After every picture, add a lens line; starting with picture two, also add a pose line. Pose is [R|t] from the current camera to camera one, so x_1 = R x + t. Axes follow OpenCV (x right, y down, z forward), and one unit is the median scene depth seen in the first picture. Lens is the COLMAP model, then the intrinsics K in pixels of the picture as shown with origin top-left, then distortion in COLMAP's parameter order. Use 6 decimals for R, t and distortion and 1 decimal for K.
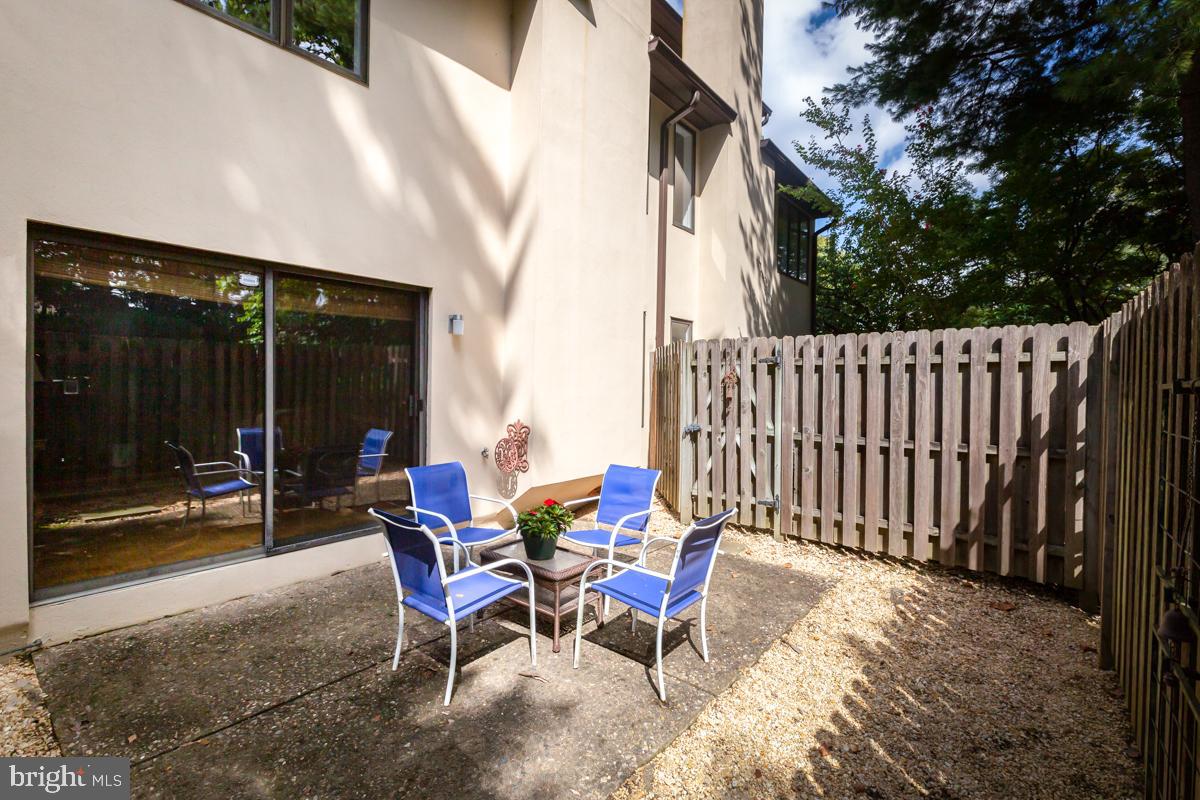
lens RADIAL K [[551.6, 0, 599.7], [0, 551.6, 391.5], [0, 0, 1]] dist [-0.003101, -0.000373]
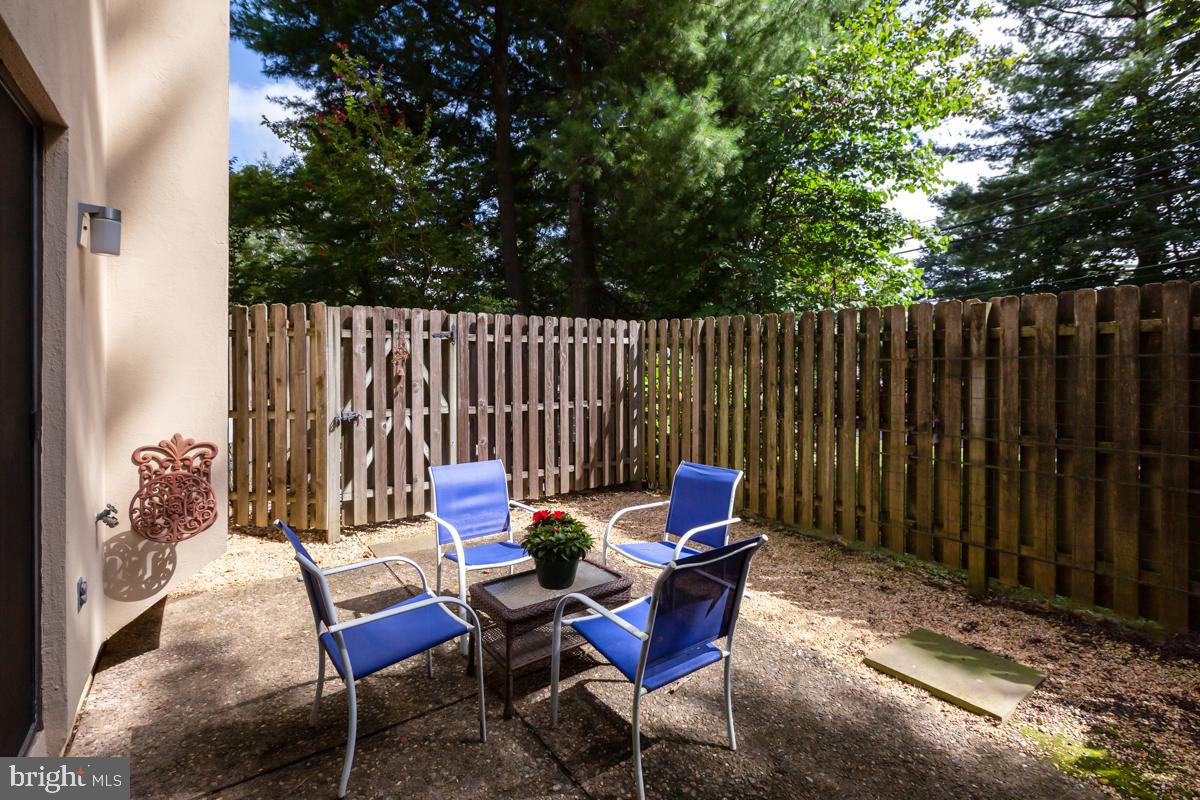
lens RADIAL K [[551.6, 0, 606.5], [0, 551.6, 367.0], [0, 0, 1]] dist [-0.003101, -0.000373]
pose [[0.265883, -0.029128, 0.963565, -0.652710], [0.022652, 0.999456, 0.023962, -0.023673], [-0.963739, 0.015456, 0.266398, 0.553598]]
